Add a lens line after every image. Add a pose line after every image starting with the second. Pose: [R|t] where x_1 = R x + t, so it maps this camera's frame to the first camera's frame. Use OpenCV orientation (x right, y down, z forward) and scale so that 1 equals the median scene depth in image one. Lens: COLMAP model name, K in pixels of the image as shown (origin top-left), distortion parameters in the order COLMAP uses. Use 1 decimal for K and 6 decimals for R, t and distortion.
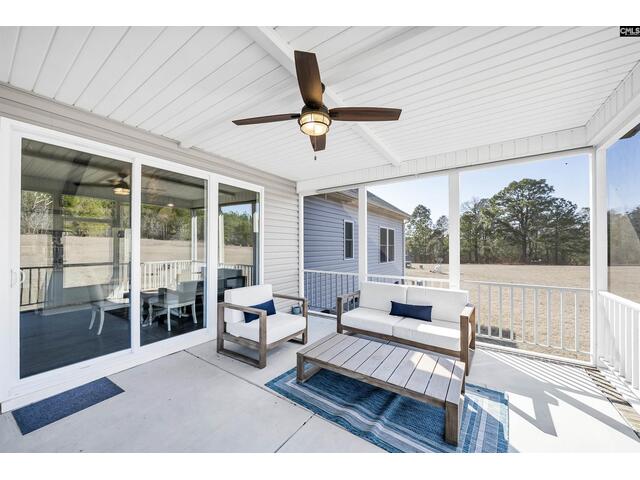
lens RADIAL K [[231.7, 0, 339.3], [0, 231.7, 243.7], [0, 0, 1]] dist [-0.001243, -0.000018]
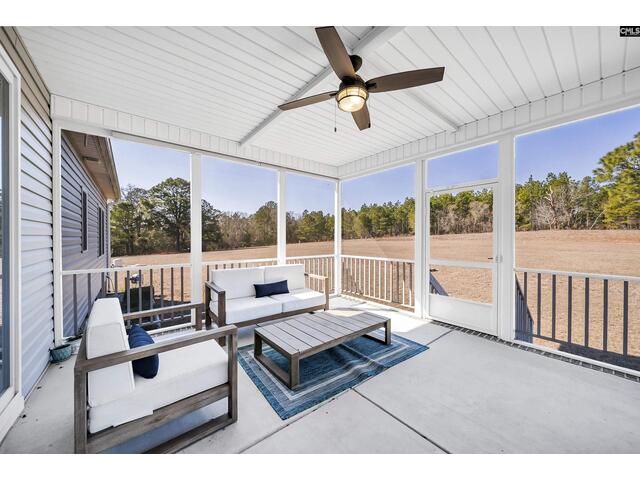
lens RADIAL K [[227.1, 0, 306.6], [0, 227.1, 234.0], [0, 0, 1]] dist [-0.008253, -0.000172]
pose [[0.368106, 0.011325, 0.929715, -0.620265], [-0.008566, 0.999925, -0.008788, 0.043753], [-0.929744, -0.004729, 0.368175, 0.466111]]
